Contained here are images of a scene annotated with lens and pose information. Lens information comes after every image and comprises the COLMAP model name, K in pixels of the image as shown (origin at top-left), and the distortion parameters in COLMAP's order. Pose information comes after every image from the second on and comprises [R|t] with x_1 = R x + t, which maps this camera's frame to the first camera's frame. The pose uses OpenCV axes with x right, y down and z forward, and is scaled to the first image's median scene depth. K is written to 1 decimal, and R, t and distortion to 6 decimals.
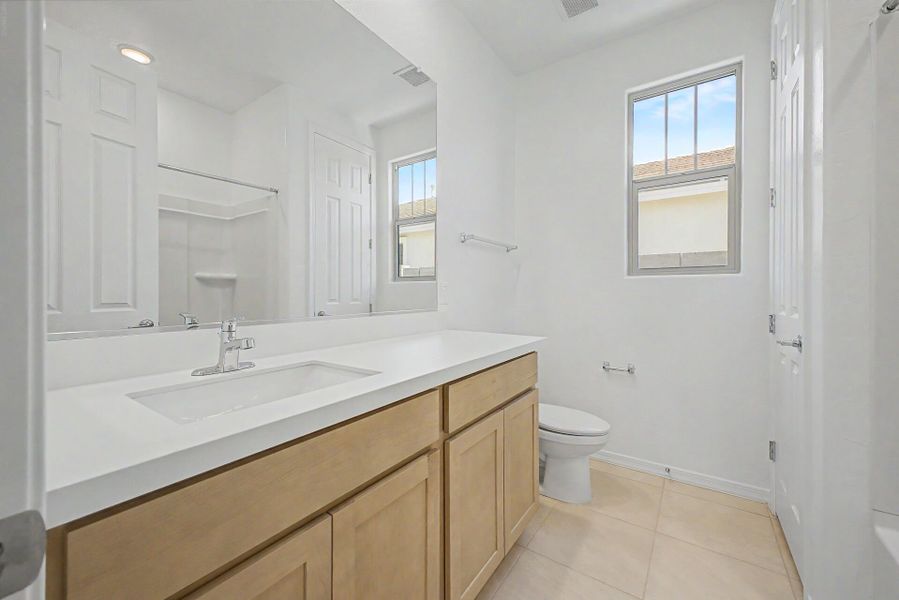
lens RADIAL K [[355.2, 0, 449.3], [0, 355.2, 293.6], [0, 0, 1]] dist [0.002610, 0.000211]
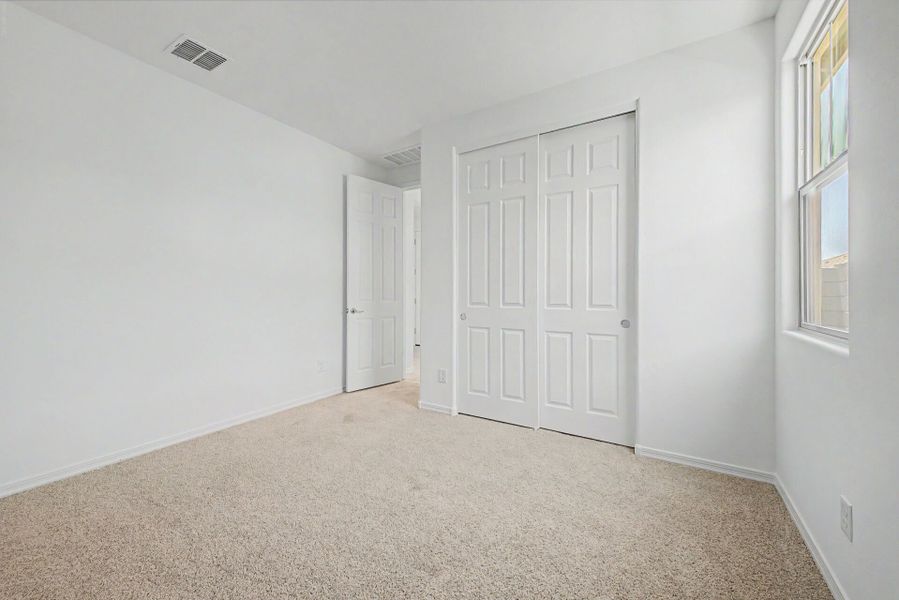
lens RADIAL K [[355.2, 0, 449.3], [0, 355.2, 293.6], [0, 0, 1]] dist [0.002610, 0.000211]
pose [[0.042733, -0.002322, -0.999084, 0.607137], [-0.008199, 0.999963, -0.002675, -0.006578], [0.999053, 0.008306, 0.042713, 0.766608]]
